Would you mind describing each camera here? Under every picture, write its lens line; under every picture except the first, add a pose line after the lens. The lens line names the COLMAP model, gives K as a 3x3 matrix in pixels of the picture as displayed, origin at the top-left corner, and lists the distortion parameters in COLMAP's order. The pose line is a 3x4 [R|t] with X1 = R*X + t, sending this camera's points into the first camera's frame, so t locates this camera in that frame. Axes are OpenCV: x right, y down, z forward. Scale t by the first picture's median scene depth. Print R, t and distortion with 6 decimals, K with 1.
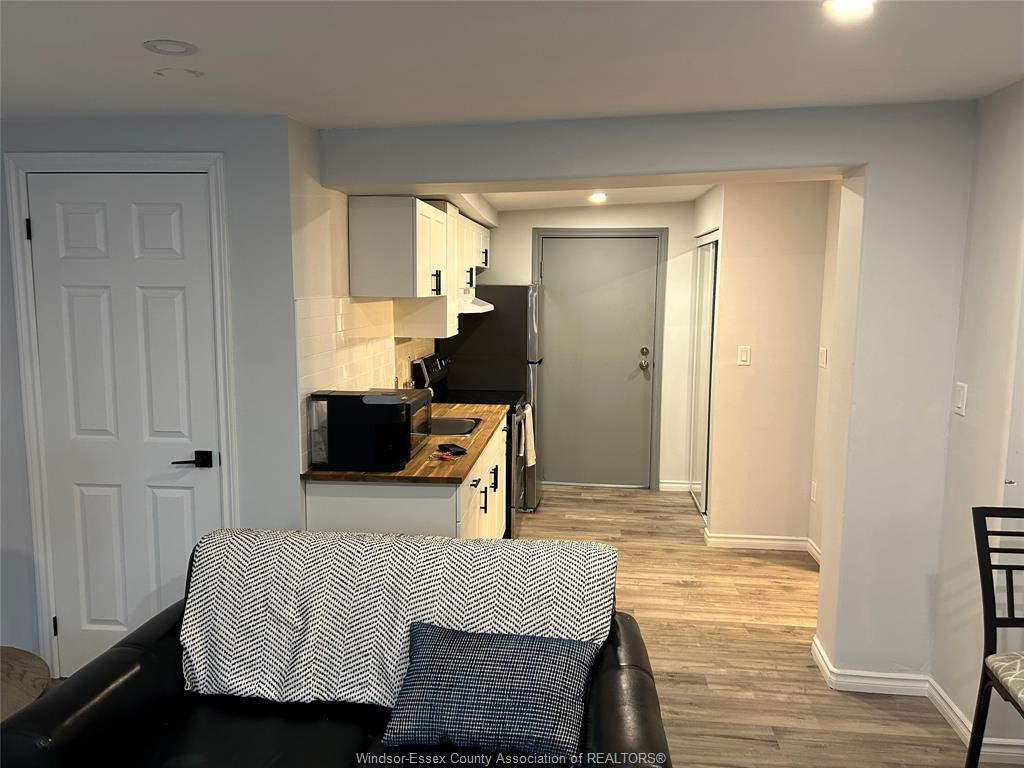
lens RADIAL K [[768.8, 0, 503.6], [0, 768.8, 385.4], [0, 0, 1]] dist [0.040950, -0.033559]
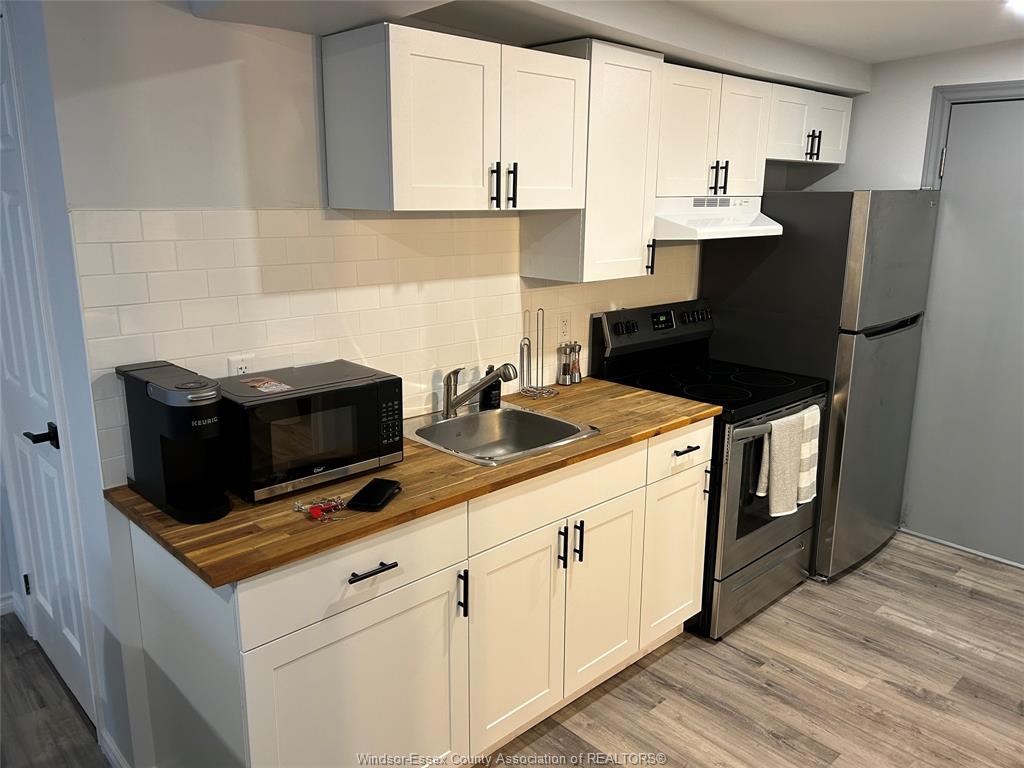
lens RADIAL K [[768.8, 0, 514.8], [0, 768.8, 380.5], [0, 0, 1]] dist [0.040950, -0.033559]
pose [[0.758441, 0.148114, -0.634689, 0.217137], [-0.084177, 0.987940, 0.129961, -0.047560], [0.646283, -0.045141, 0.761761, 0.408152]]
